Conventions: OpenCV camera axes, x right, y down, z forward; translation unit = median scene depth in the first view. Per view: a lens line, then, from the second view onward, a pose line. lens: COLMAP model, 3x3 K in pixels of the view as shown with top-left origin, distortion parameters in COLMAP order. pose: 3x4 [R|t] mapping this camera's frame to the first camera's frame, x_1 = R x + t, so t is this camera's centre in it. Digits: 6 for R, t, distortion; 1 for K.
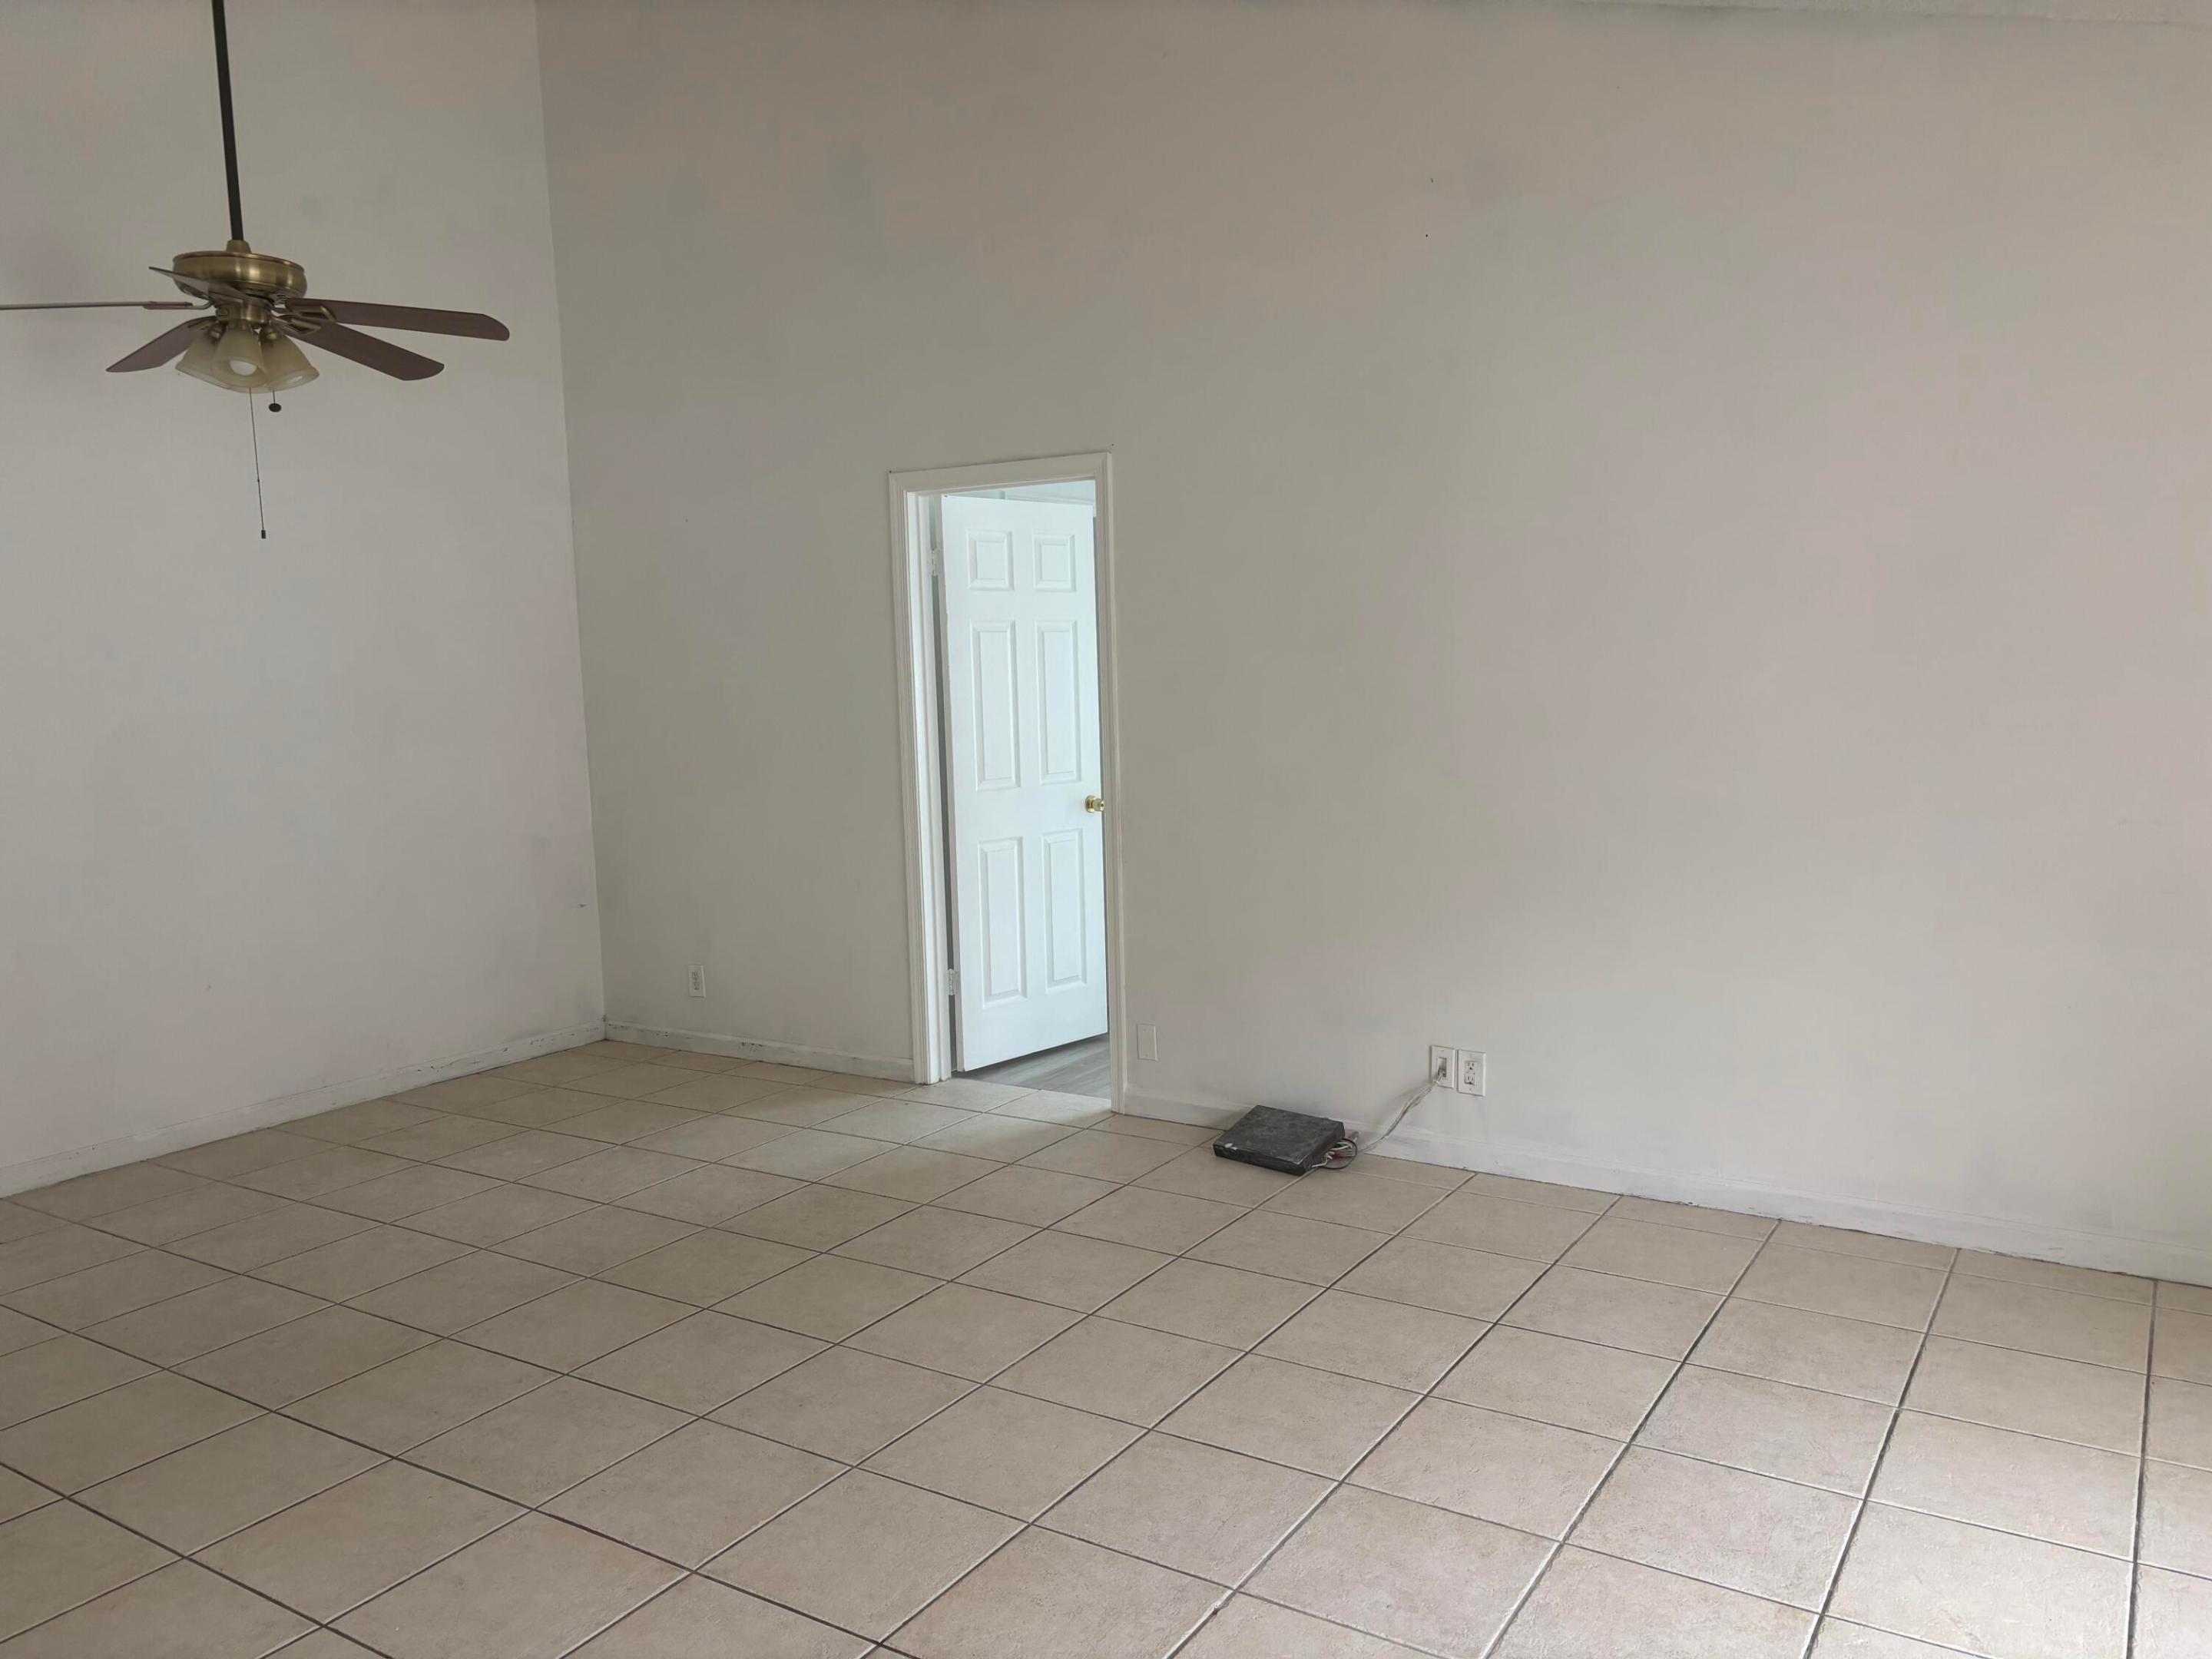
lens RADIAL K [[1682.4, 0, 1103.7], [0, 1682.4, 838.2], [0, 0, 1]] dist [0.062319, -0.054035]
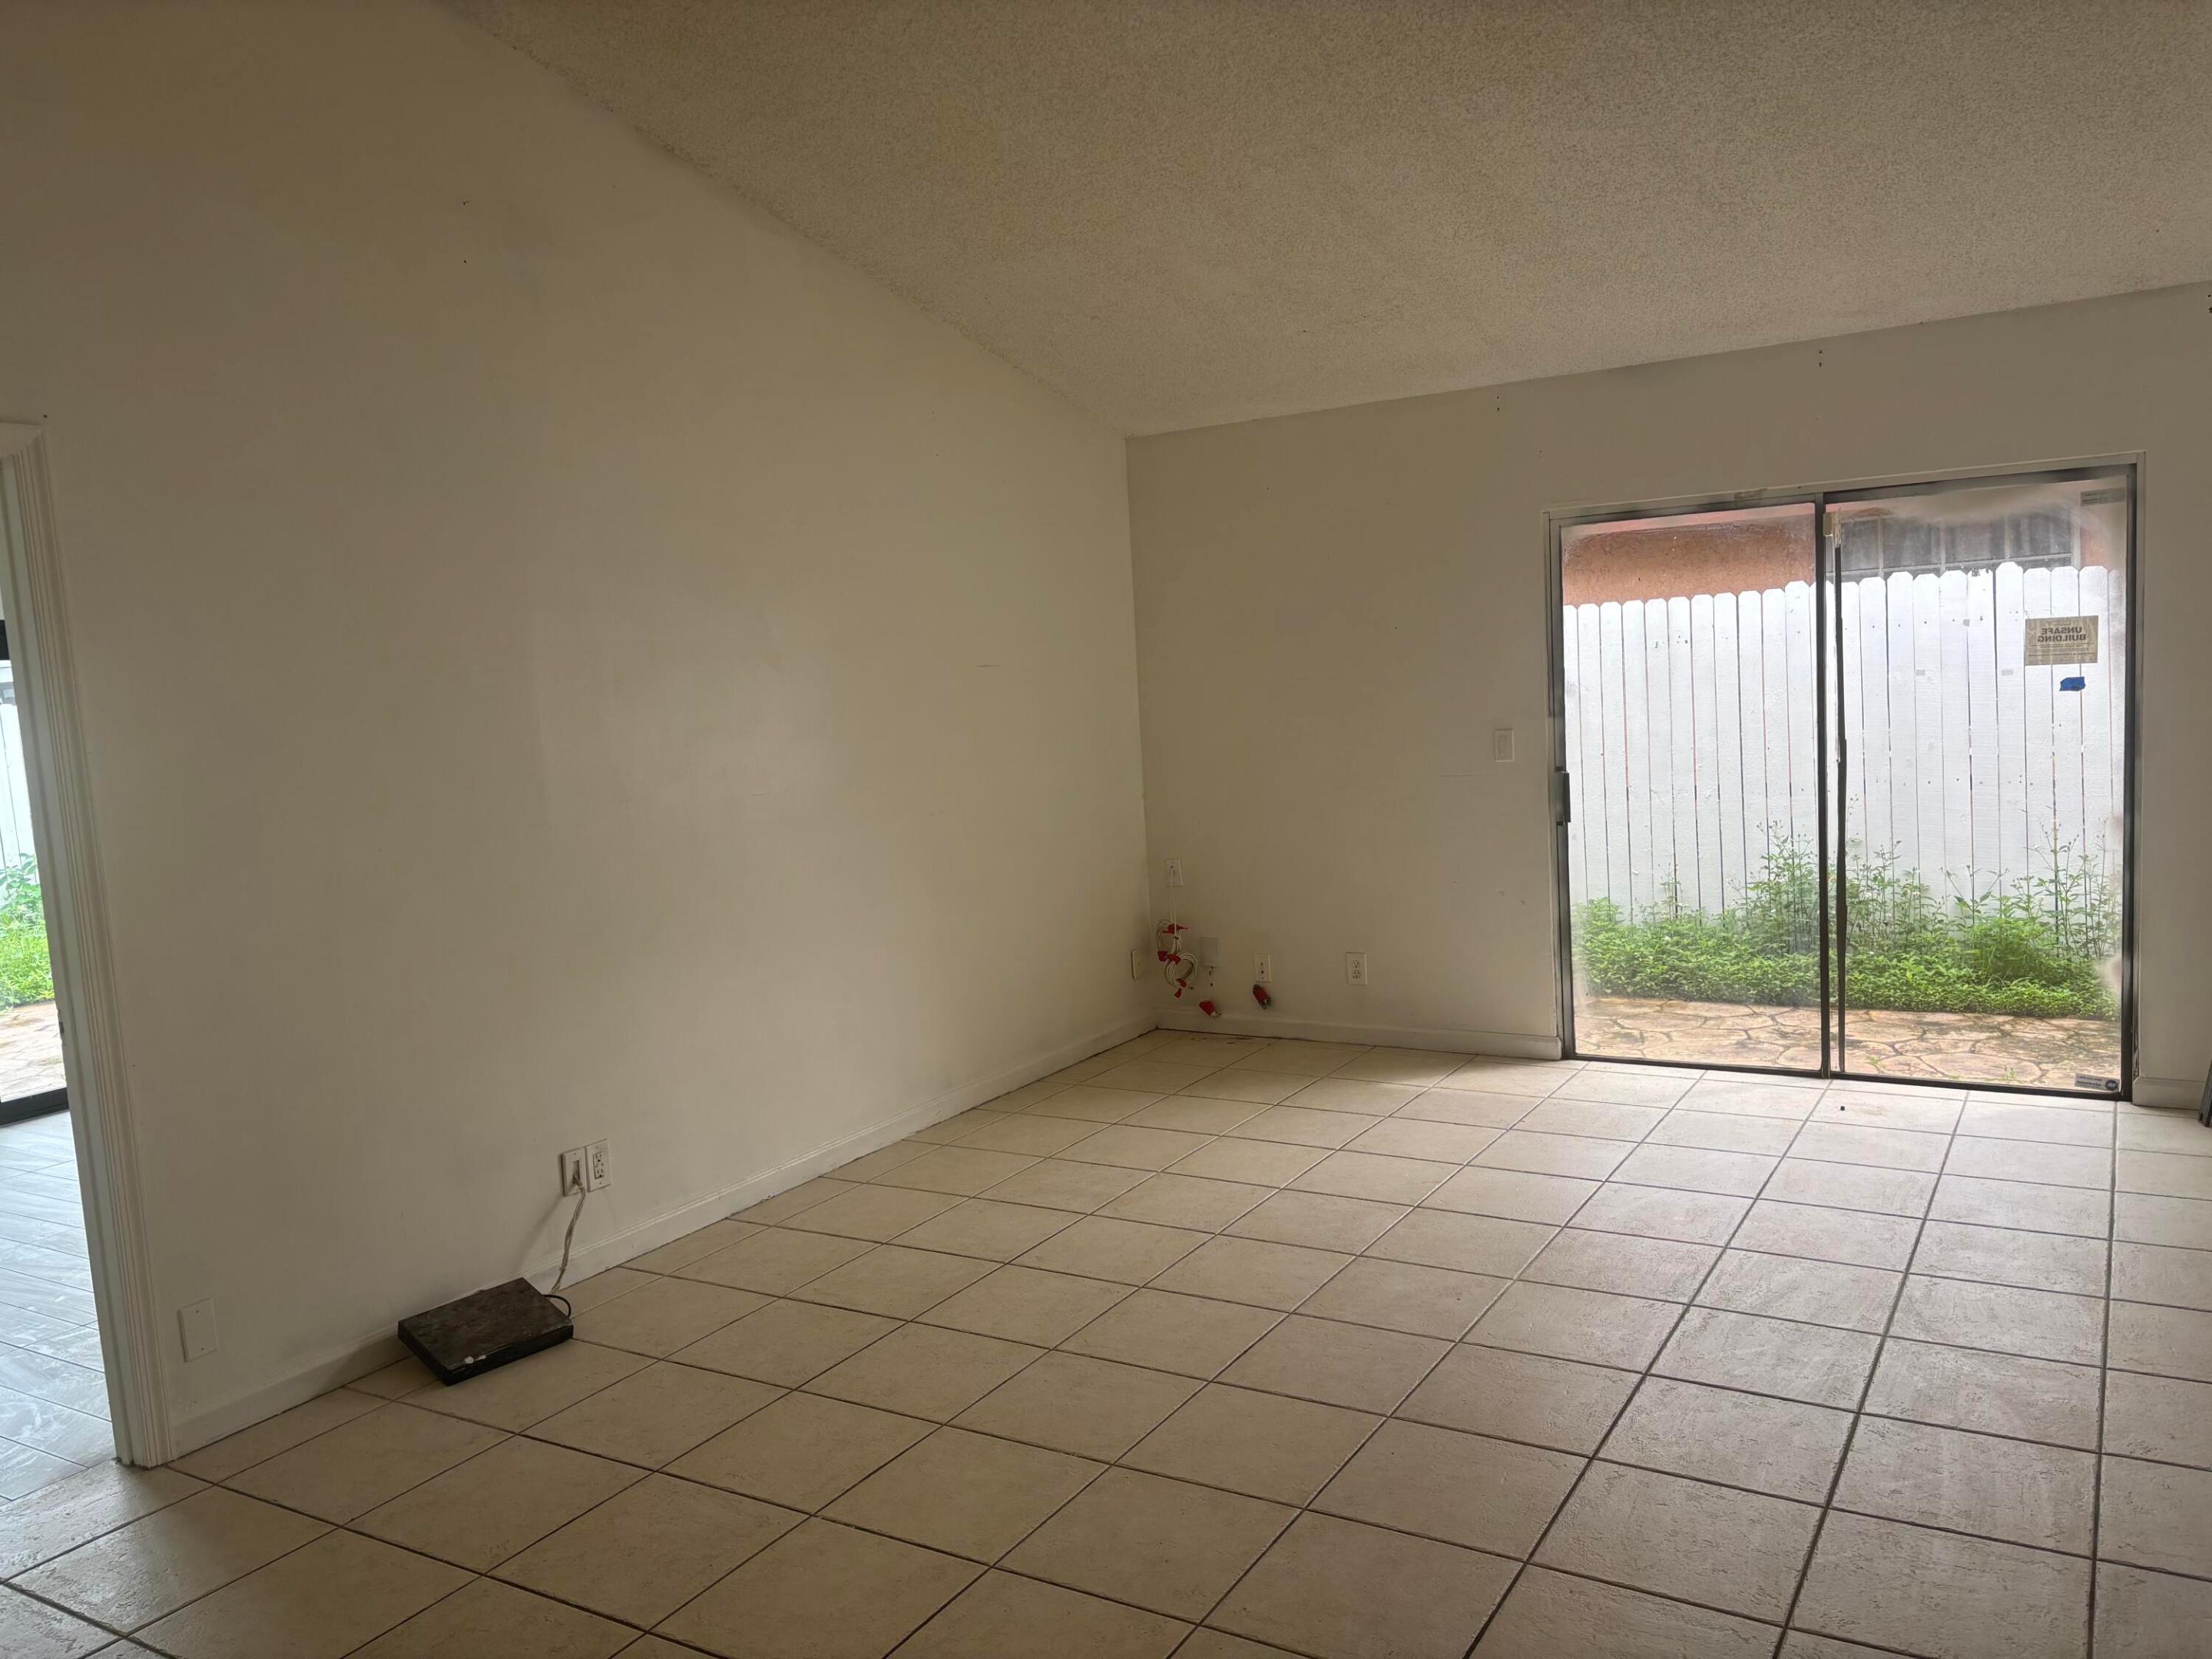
lens RADIAL K [[1682.4, 0, 1103.7], [0, 1682.4, 838.2], [0, 0, 1]] dist [0.062319, -0.054035]
pose [[-0.018069, -0.080291, 0.996608, -0.797270], [0.180436, 0.980143, 0.082236, -0.073419], [-0.983421, 0.181310, -0.003223, 0.784662]]
